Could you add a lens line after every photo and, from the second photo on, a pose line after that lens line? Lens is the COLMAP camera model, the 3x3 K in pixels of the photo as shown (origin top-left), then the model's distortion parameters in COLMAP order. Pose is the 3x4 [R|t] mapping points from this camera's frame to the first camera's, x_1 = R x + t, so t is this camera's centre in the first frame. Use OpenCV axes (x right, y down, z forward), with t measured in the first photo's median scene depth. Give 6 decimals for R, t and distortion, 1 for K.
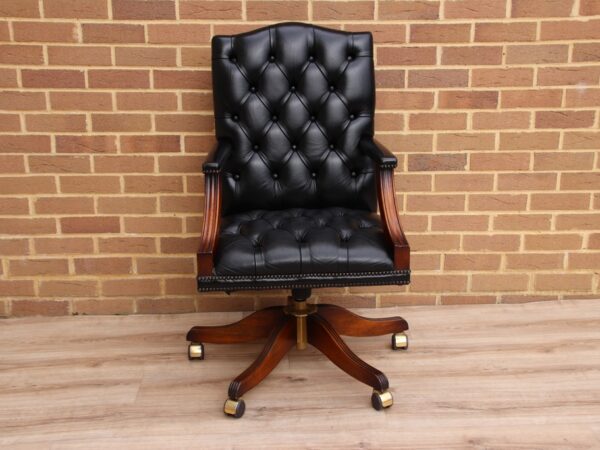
lens RADIAL K [[885.1, 0, 304.4], [0, 885.1, 232.9], [0, 0, 1]] dist [0.139257, 0.000000]
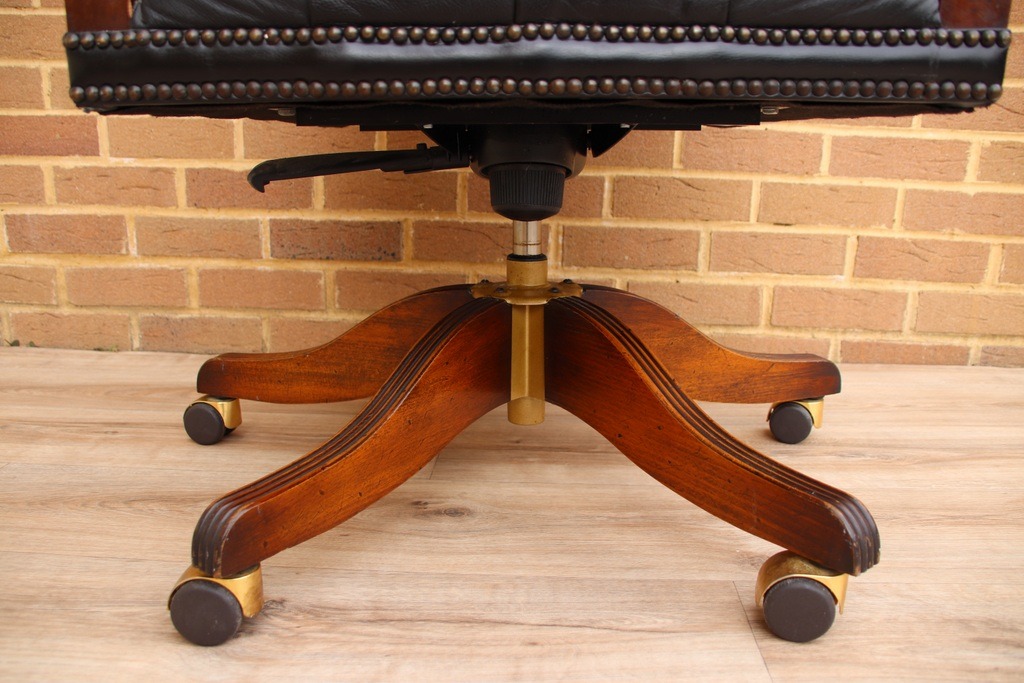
lens RADIAL K [[838.7, 0, 510.3], [0, 838.7, 356.0], [0, 0, 1]] dist [-0.134026, 0.114383]
pose [[0.995820, 0.042775, -0.080705, 0.031564], [-0.047207, 0.997434, -0.053832, 0.112941], [0.078195, 0.057417, 0.995283, 0.640250]]
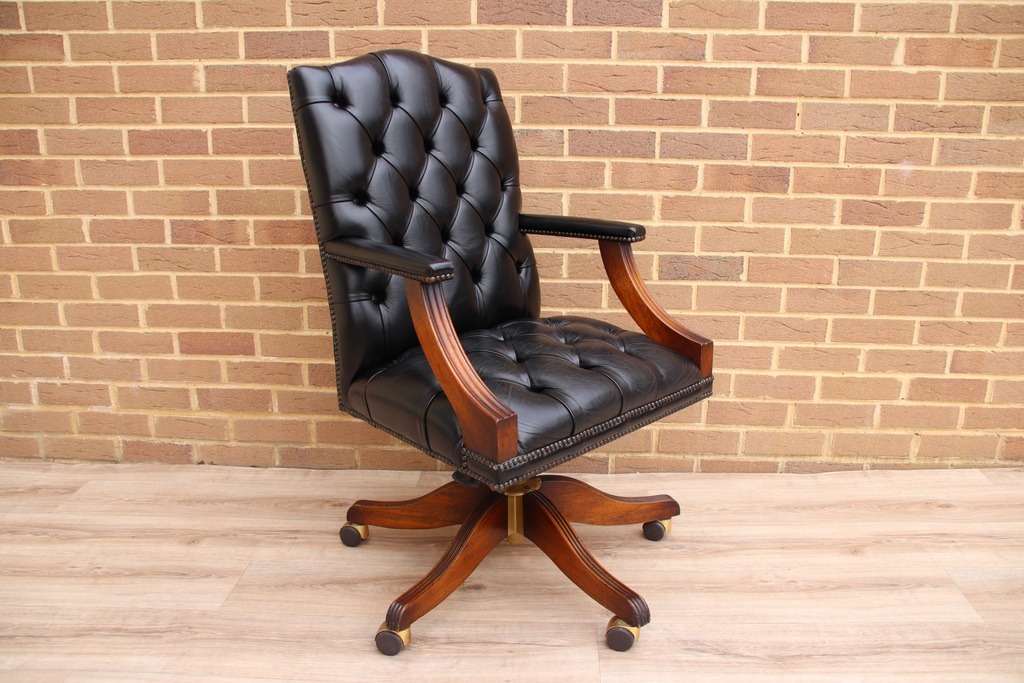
lens RADIAL K [[838.7, 0, 515.1], [0, 838.7, 353.0], [0, 0, 1]] dist [-0.134026, 0.114383]
pose [[0.996643, 0.031578, -0.075529, 0.057297], [-0.033155, 0.999256, -0.019717, 0.004191], [0.074850, 0.022155, 0.996949, 0.350145]]
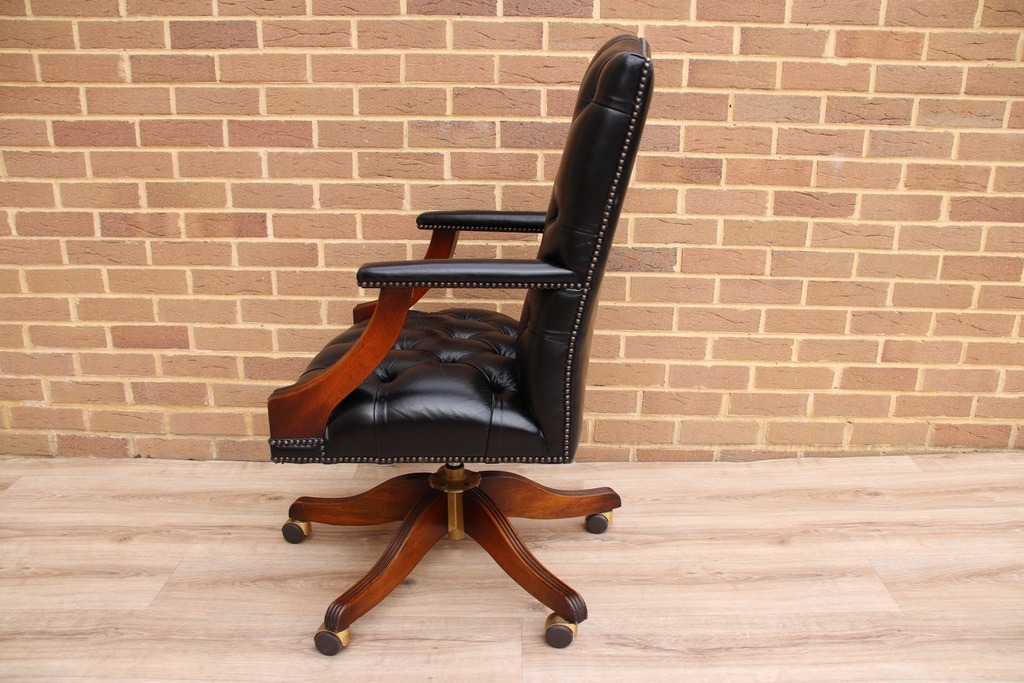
lens RADIAL K [[838.7, 0, 514.2], [0, 838.7, 351.5], [0, 0, 1]] dist [-0.134026, 0.114383]
pose [[0.998965, 0.026879, -0.036687, 0.083102], [-0.026573, 0.999608, 0.008793, -0.011192], [0.036909, -0.007809, 0.999288, 0.351040]]
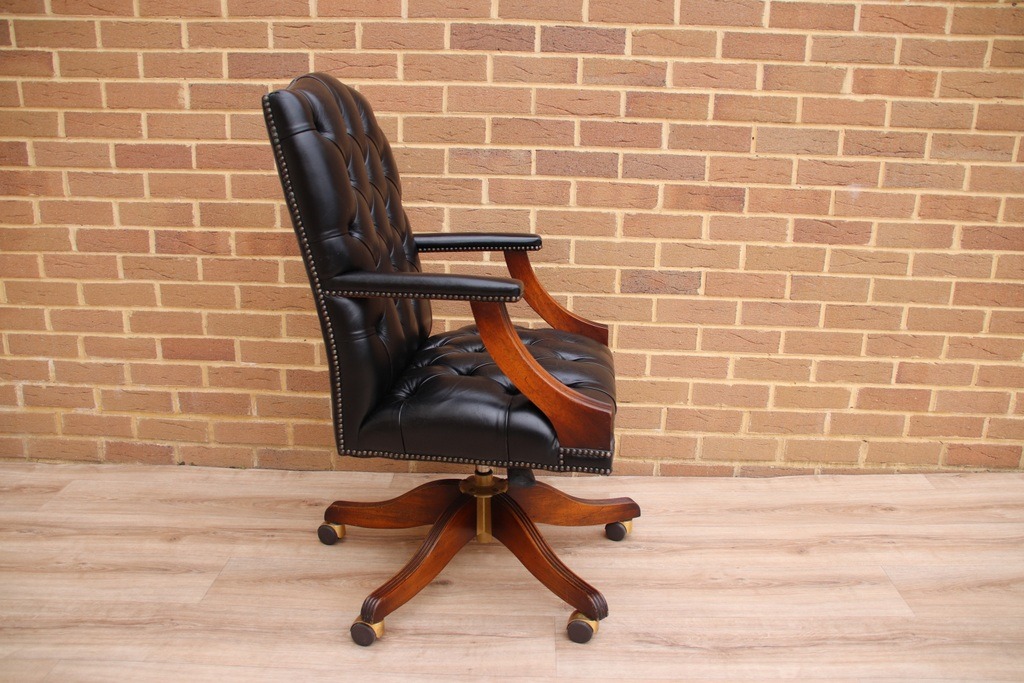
lens RADIAL K [[838.7, 0, 514.6], [0, 838.7, 352.4], [0, 0, 1]] dist [-0.134026, 0.114383]
pose [[0.997849, 0.039953, -0.051965, 0.068856], [-0.041247, 0.998859, -0.024069, -0.000447], [0.050944, 0.026160, 0.998359, 0.316423]]
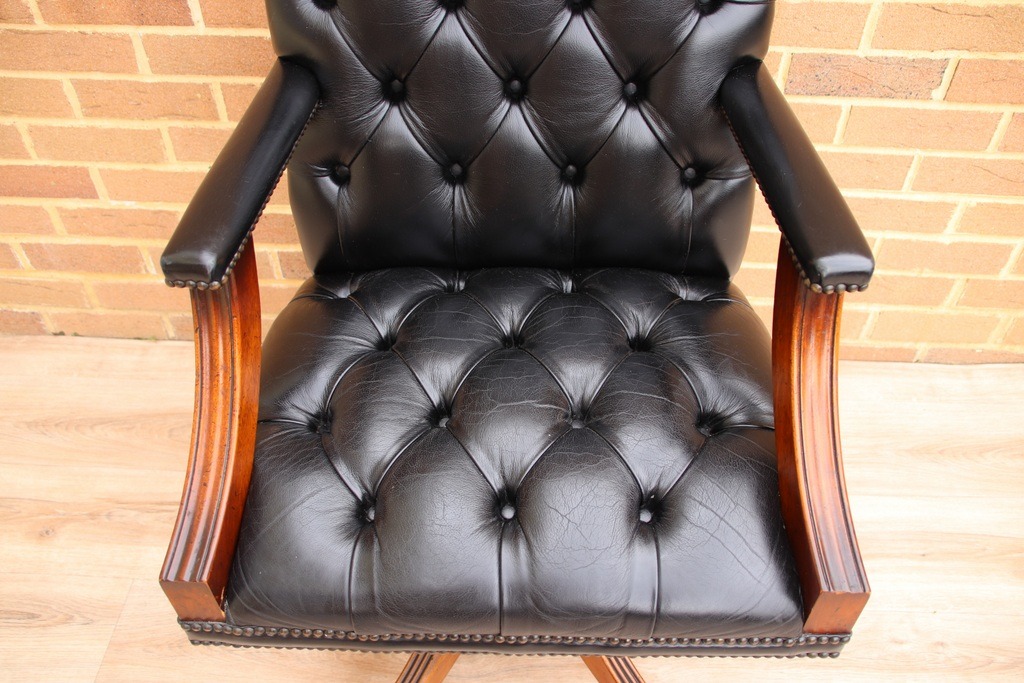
lens RADIAL K [[879.6, 0, 511.3], [0, 879.6, 340.8], [0, 0, 1]] dist [-0.110405, 0.128653]
pose [[0.996132, 0.066787, -0.057107, 0.028192], [-0.032073, 0.881381, 0.471316, -0.151367], [0.081811, -0.467661, 0.880113, 0.620584]]
